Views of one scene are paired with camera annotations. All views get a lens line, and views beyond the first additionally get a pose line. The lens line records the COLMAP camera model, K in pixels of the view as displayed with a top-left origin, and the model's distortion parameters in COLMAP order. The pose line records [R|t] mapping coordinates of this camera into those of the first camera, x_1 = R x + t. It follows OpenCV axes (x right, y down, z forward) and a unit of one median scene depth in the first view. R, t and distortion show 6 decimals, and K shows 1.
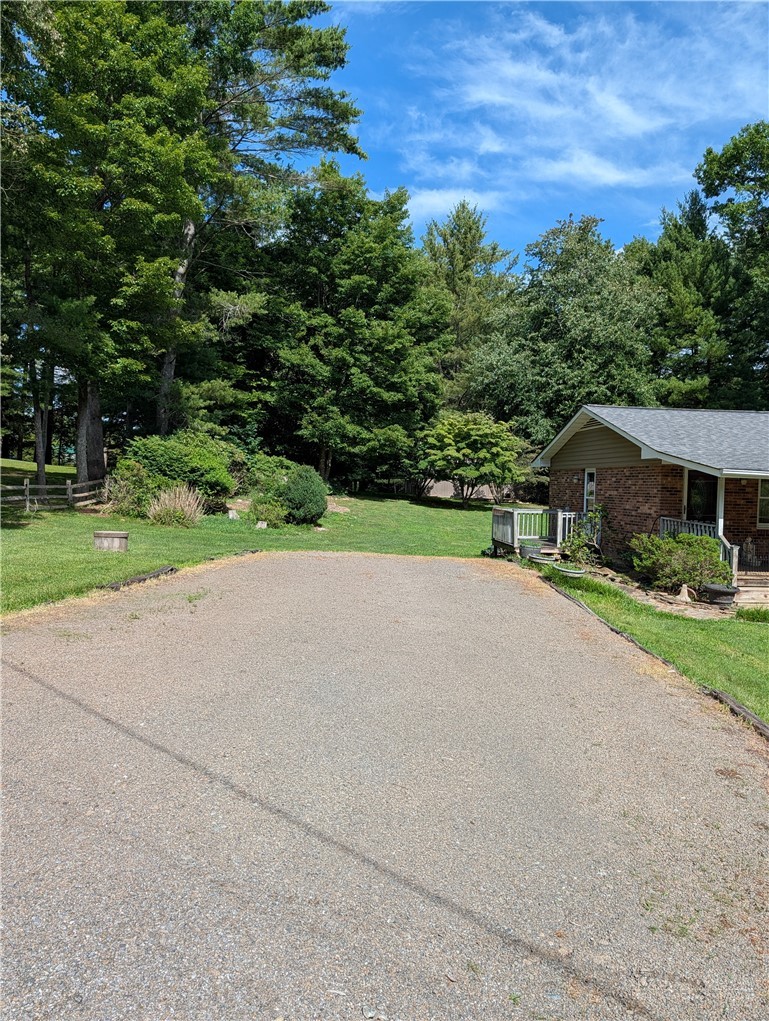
lens RADIAL K [[721.2, 0, 375.1], [0, 721.2, 530.5], [0, 0, 1]] dist [0.003203, -0.011527]
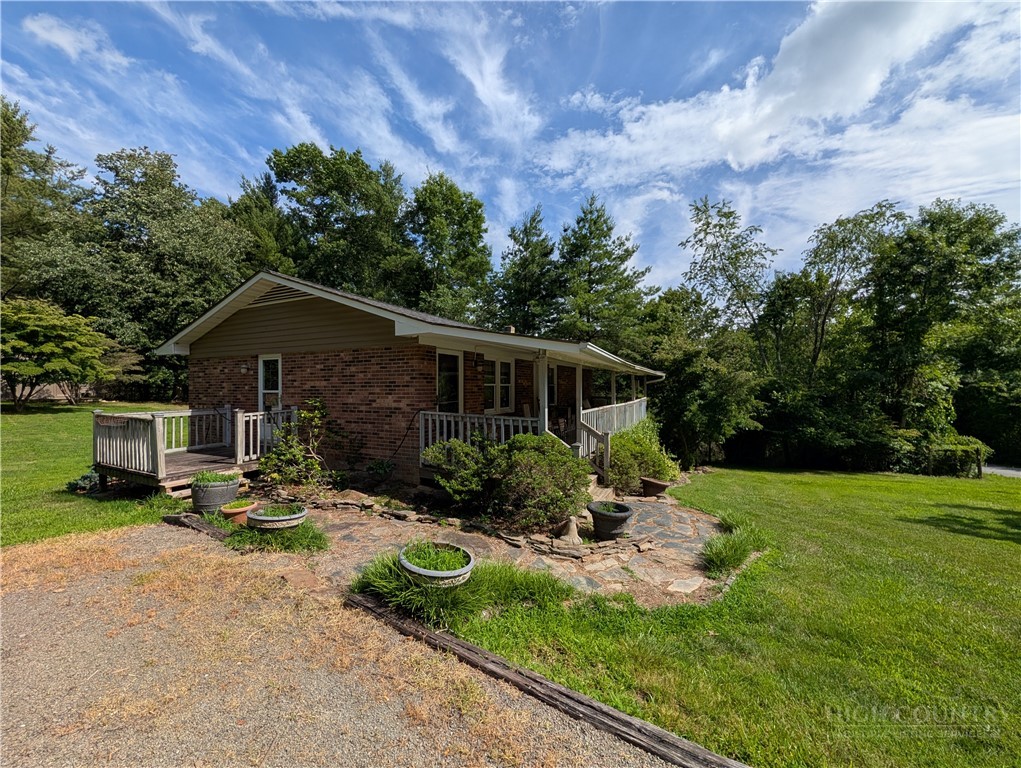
lens RADIAL K [[394.1, 0, 506.3], [0, 394.1, 383.7], [0, 0, 1]] dist [0.000676, 0.000651]
pose [[0.524965, -0.017234, 0.850949, 0.033133], [0.070818, 0.997213, -0.023492, -0.012932], [-0.848172, 0.072595, 0.524723, 0.282925]]
